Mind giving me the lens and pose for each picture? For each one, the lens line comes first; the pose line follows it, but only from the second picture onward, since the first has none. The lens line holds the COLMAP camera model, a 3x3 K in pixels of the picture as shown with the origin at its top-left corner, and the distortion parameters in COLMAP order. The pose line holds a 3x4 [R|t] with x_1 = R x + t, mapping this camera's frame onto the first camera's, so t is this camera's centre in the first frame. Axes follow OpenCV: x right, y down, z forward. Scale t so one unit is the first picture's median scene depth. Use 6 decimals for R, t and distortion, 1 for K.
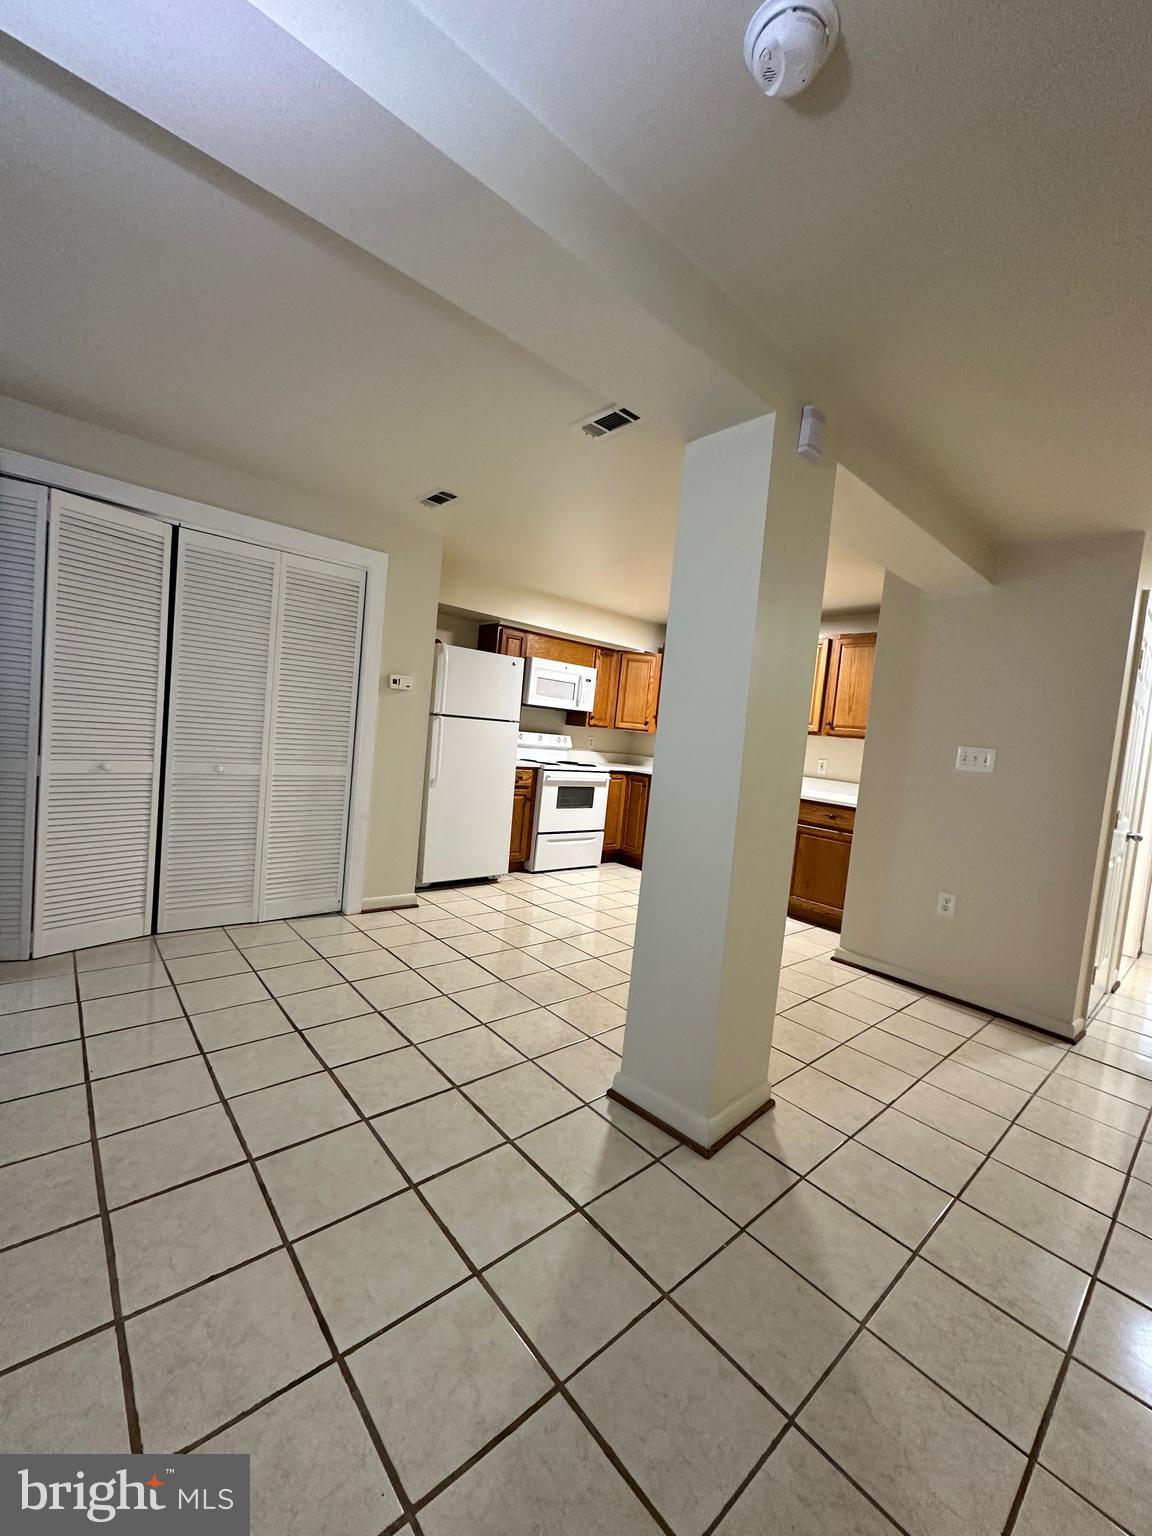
lens RADIAL K [[609.7, 0, 571.7], [0, 609.7, 767.5], [0, 0, 1]] dist [-0.004231, 0.000785]
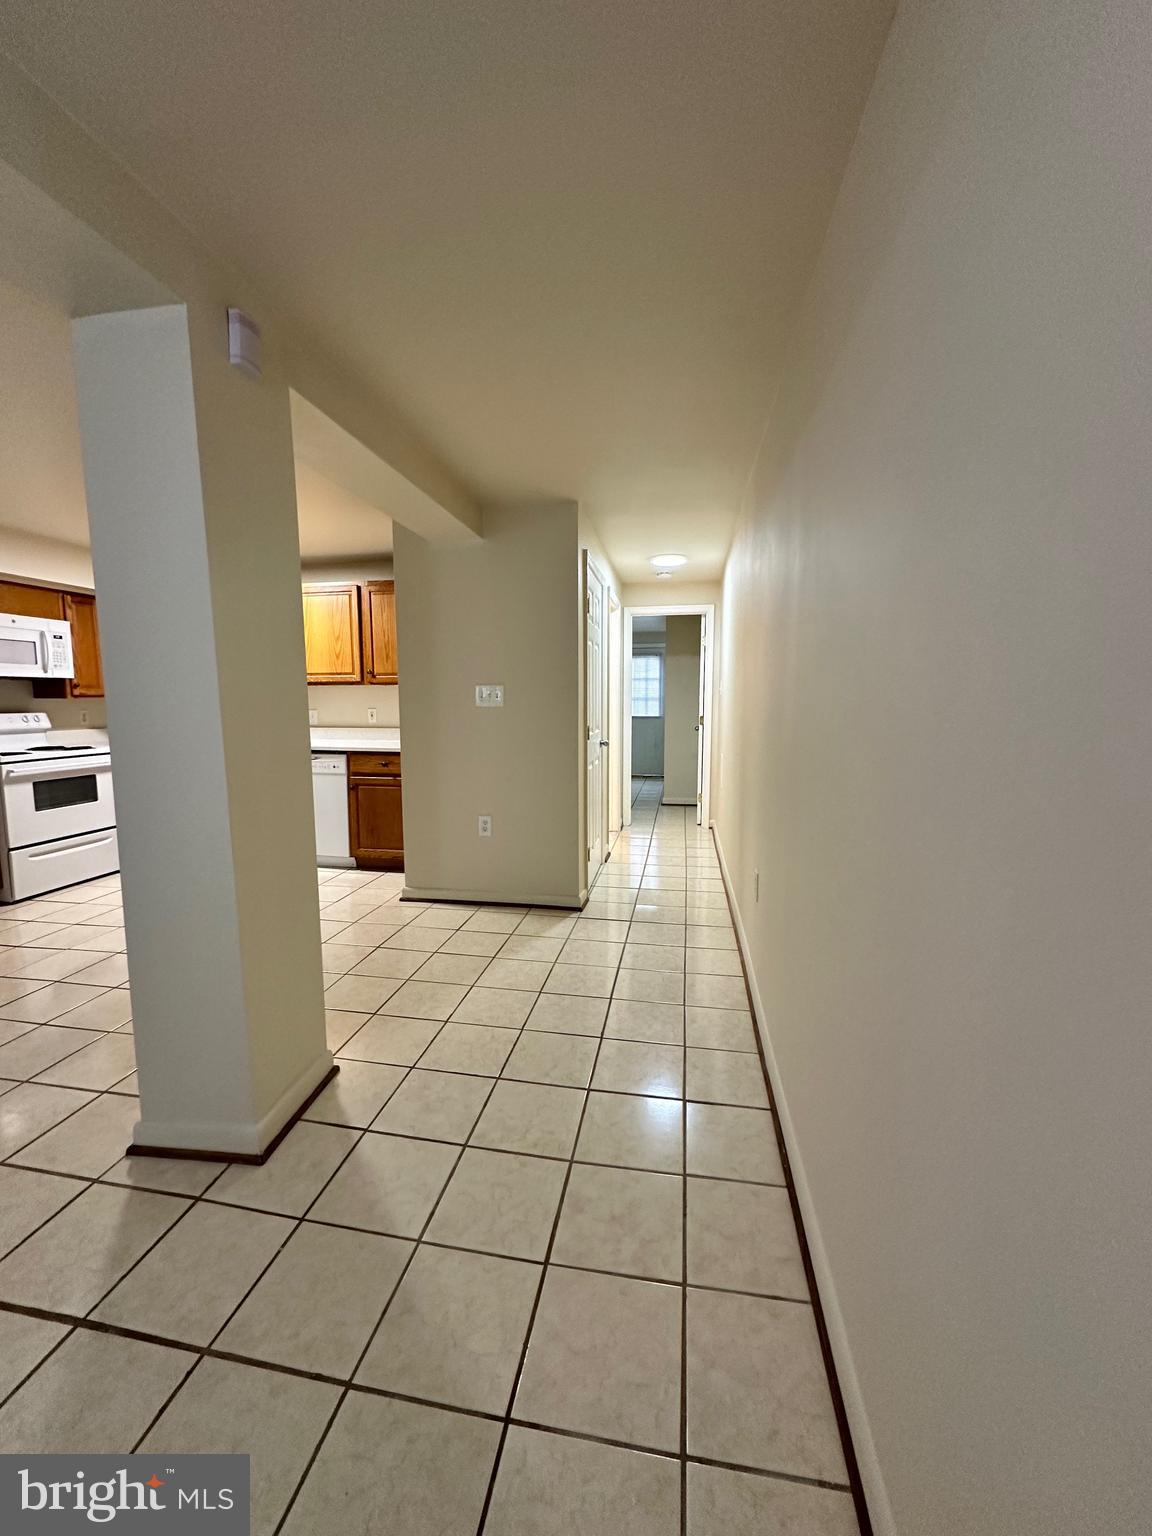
lens RADIAL K [[609.7, 0, 575.0], [0, 609.7, 767.8], [0, 0, 1]] dist [-0.004231, 0.000785]
pose [[0.779019, -0.166285, 0.604548, 0.072239], [0.115449, 0.985747, 0.122369, -0.001353], [-0.616279, -0.025533, 0.787114, 0.003444]]
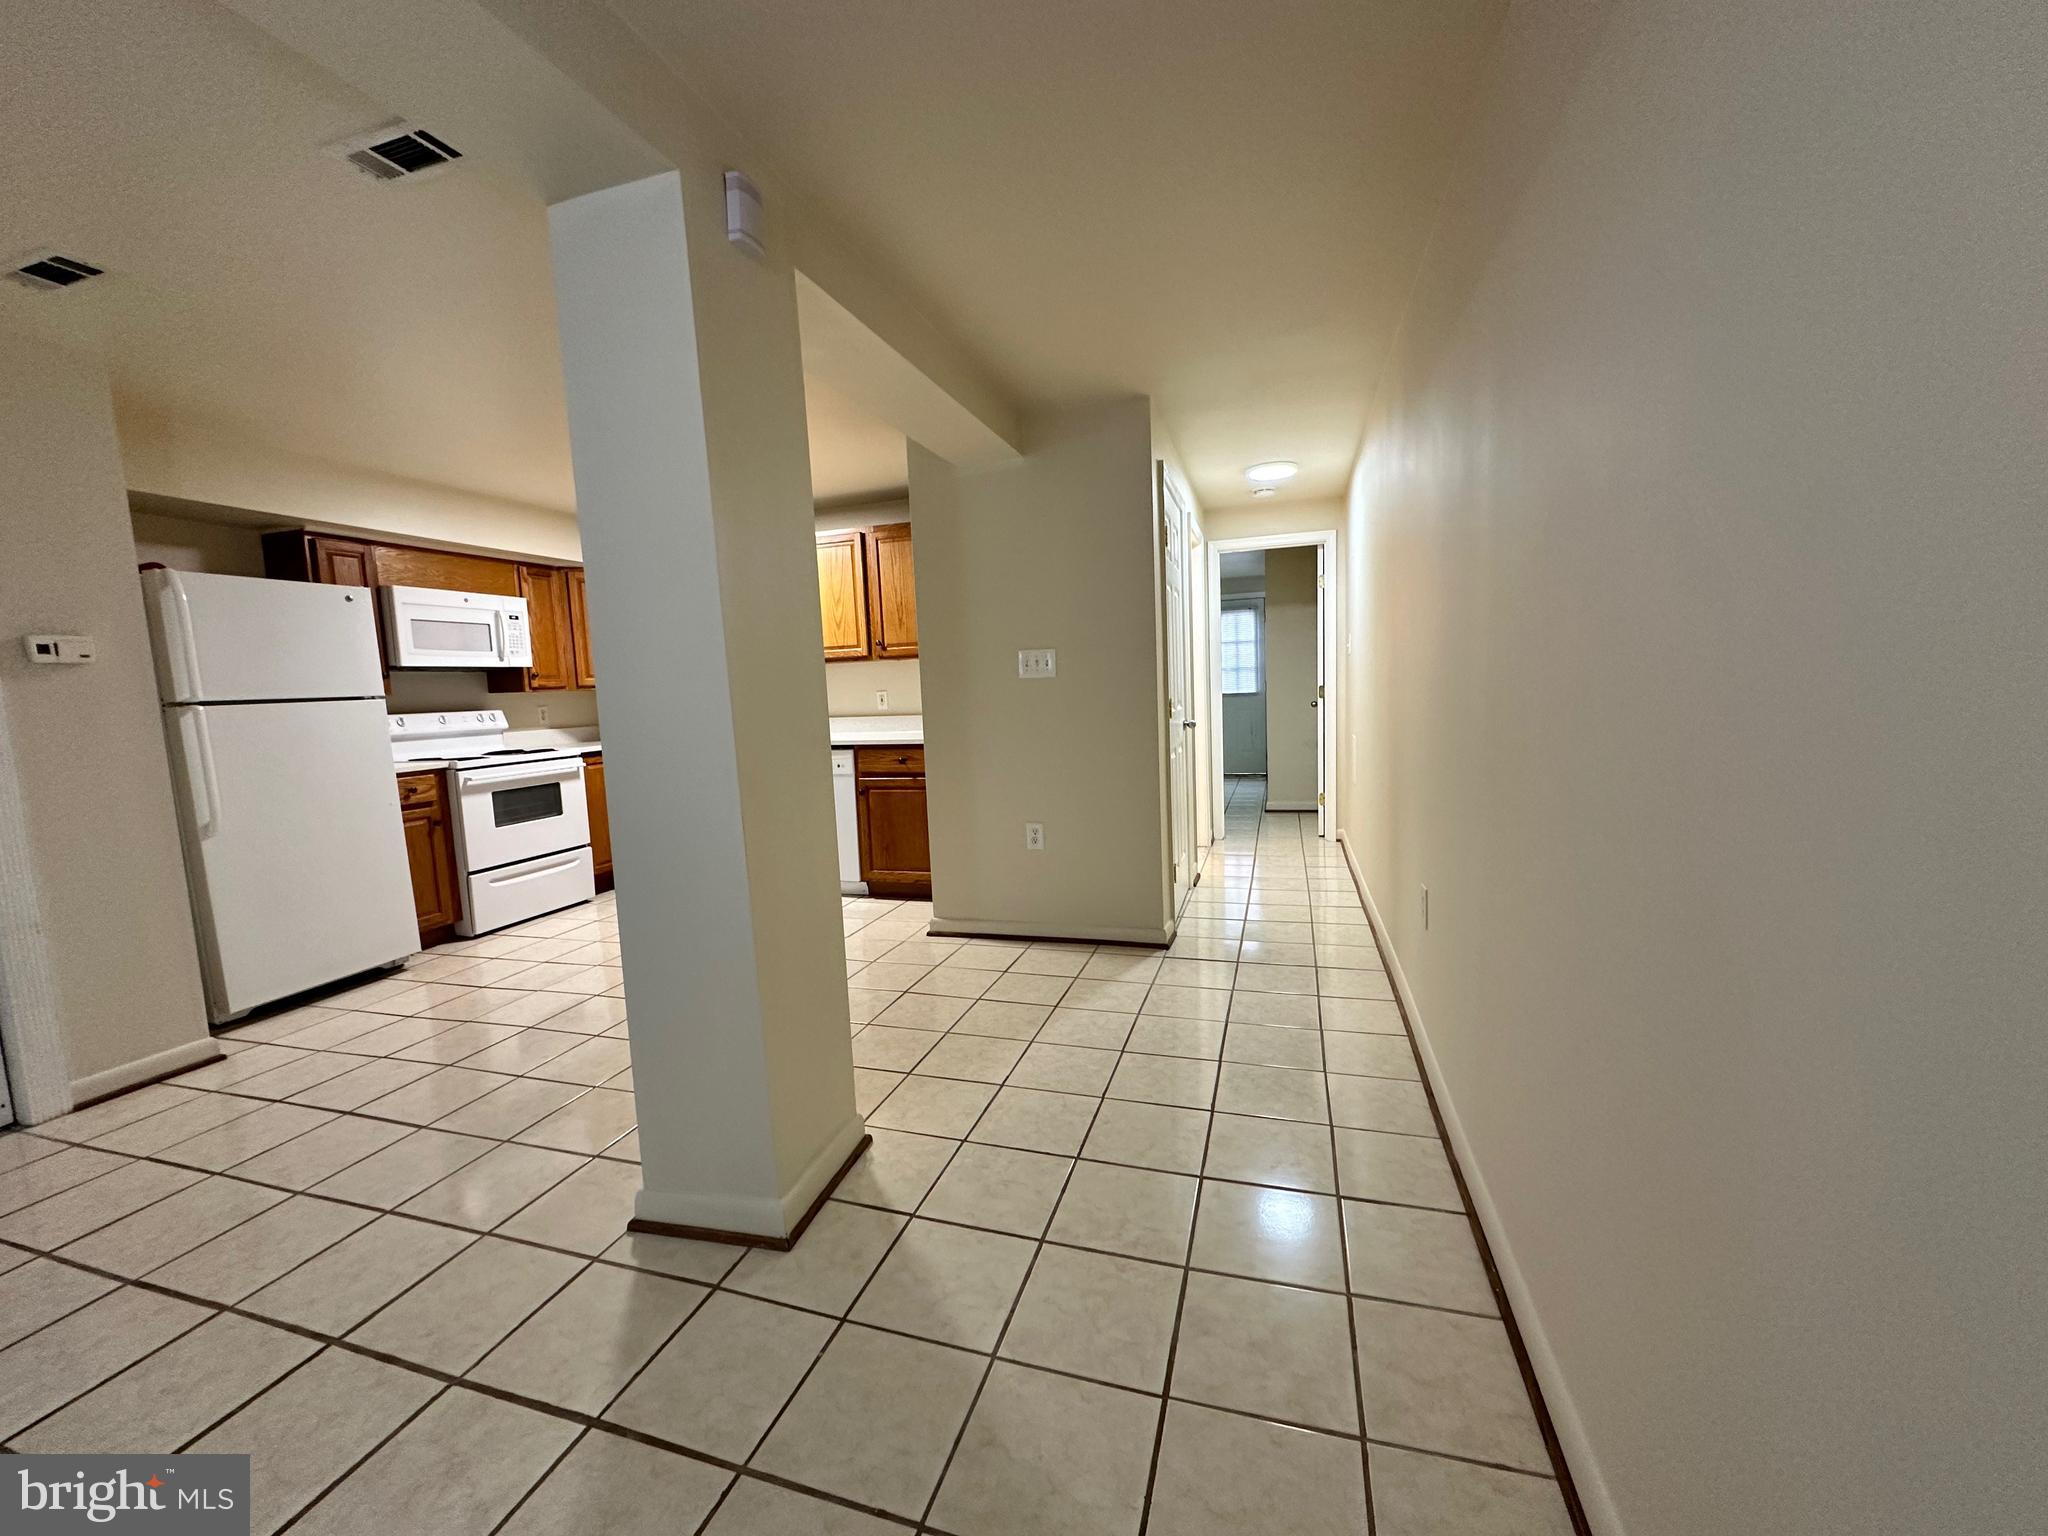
lens RADIAL K [[812.9, 0, 1024.6], [0, 812.9, 771.8], [0, 0, 1]] dist [-0.004231, 0.000785]
pose [[0.847738, -0.185345, 0.496978, 0.046545], [0.155314, 0.982633, 0.101534, 0.016306], [-0.507166, -0.008886, 0.861803, 0.018295]]
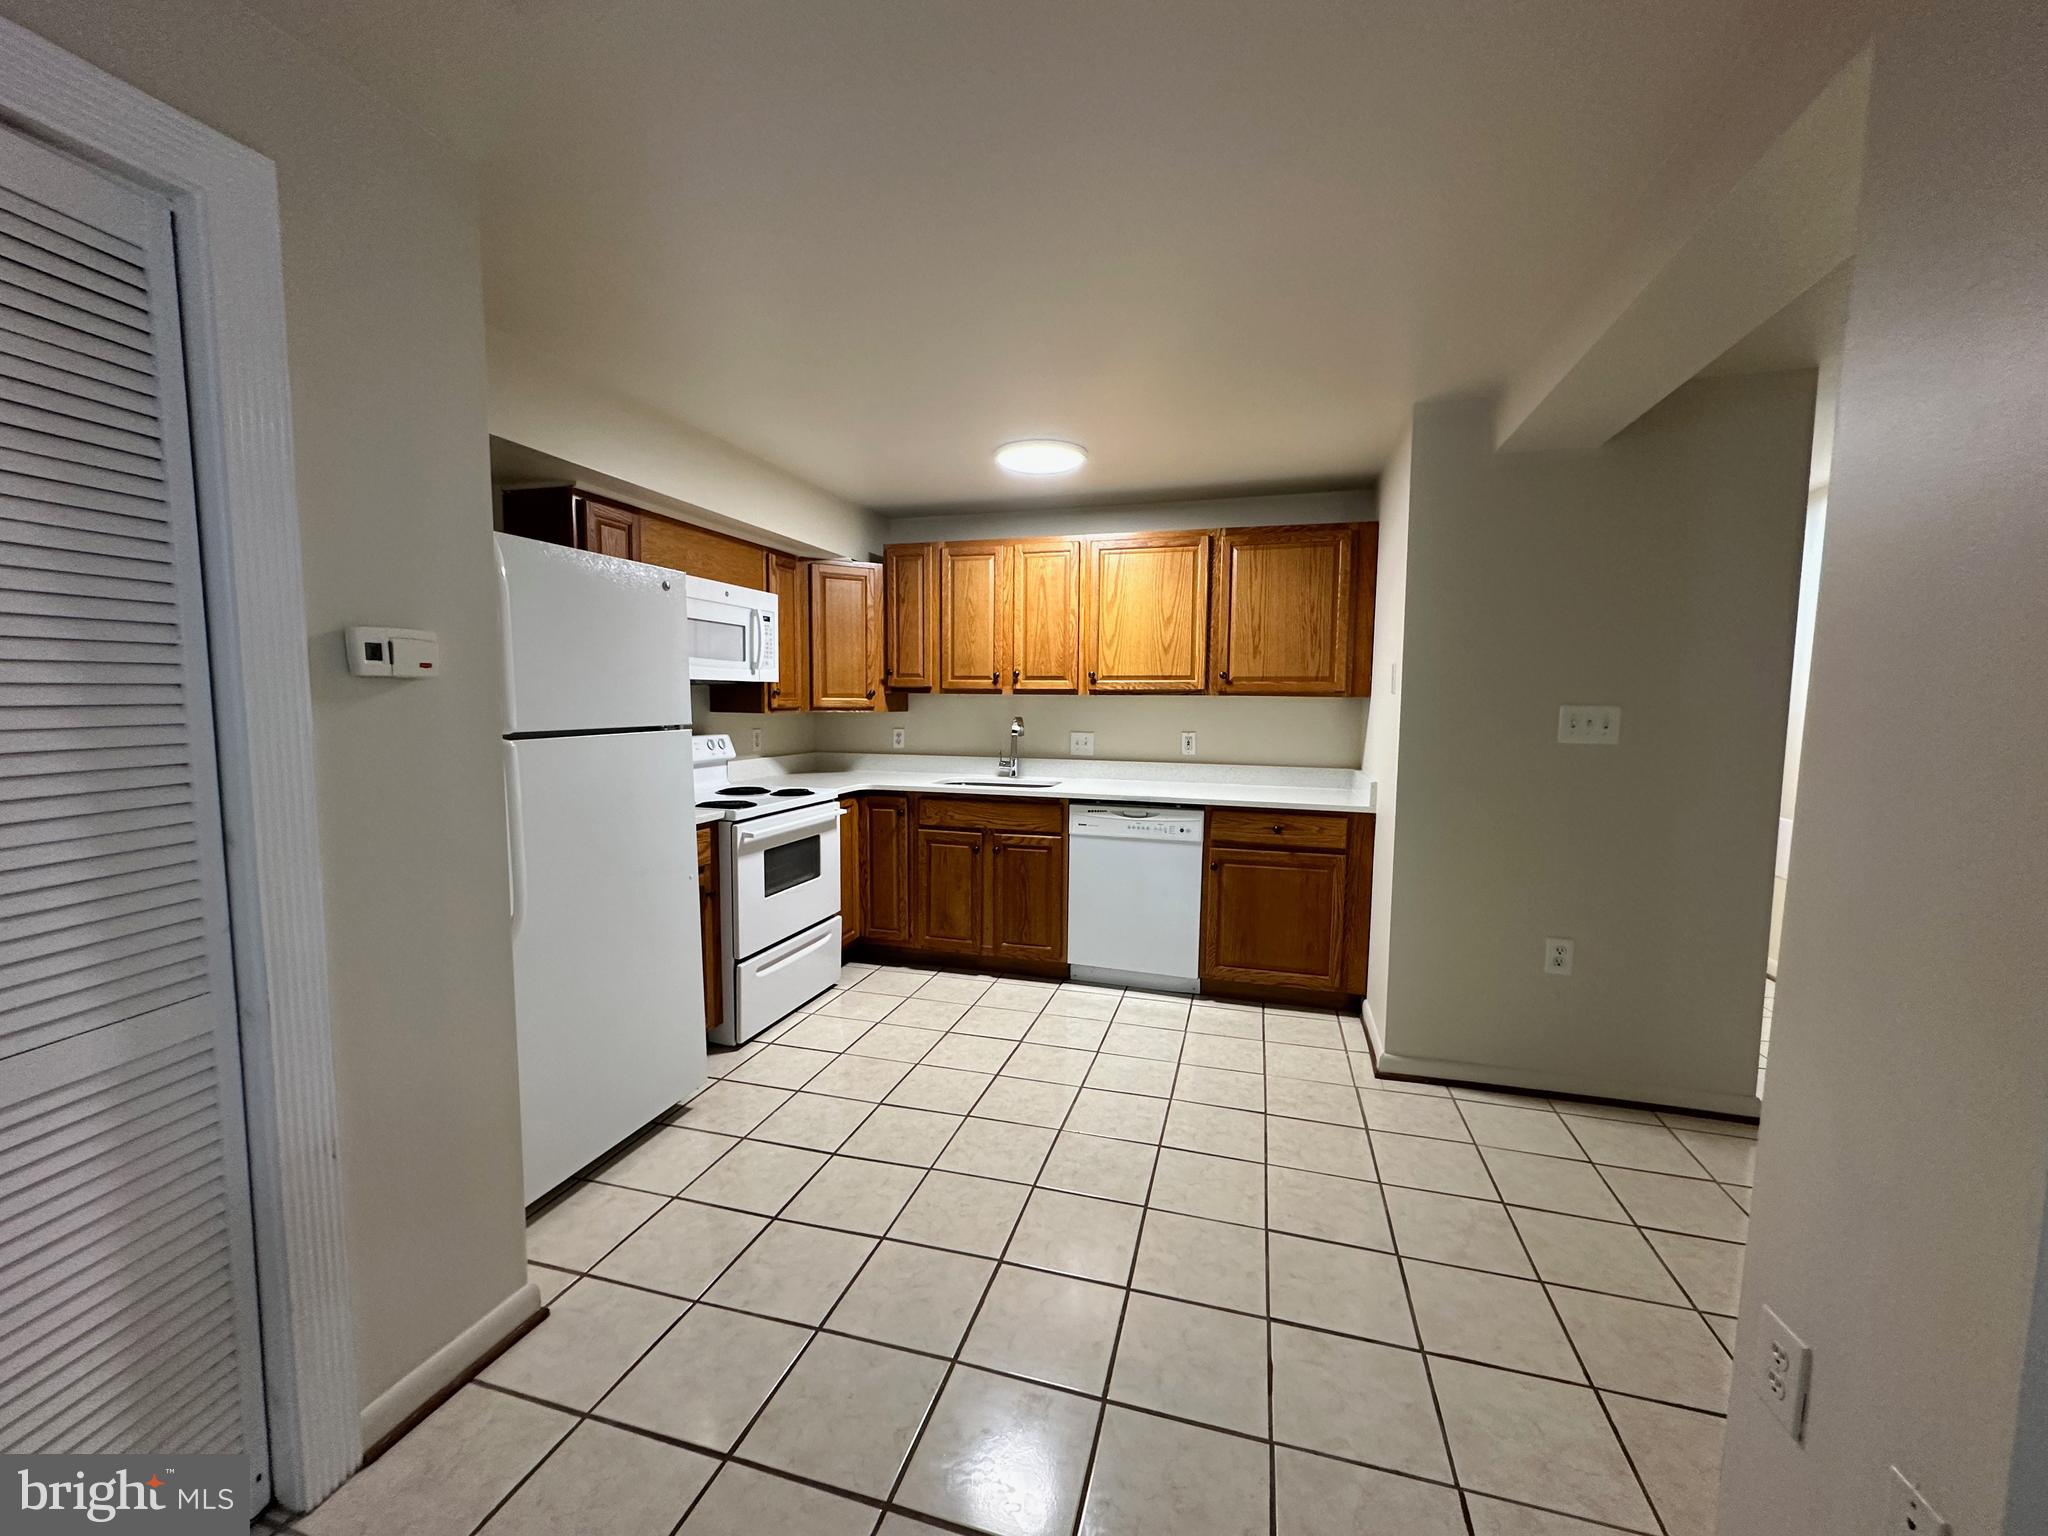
lens RADIAL K [[812.9, 0, 1019.7], [0, 812.9, 772.0], [0, 0, 1]] dist [-0.004231, 0.000785]
pose [[0.844155, -0.135660, 0.518651, -0.251648], [0.106028, 0.990591, 0.086532, -0.090909], [-0.525510, -0.018055, 0.850596, 0.547093]]
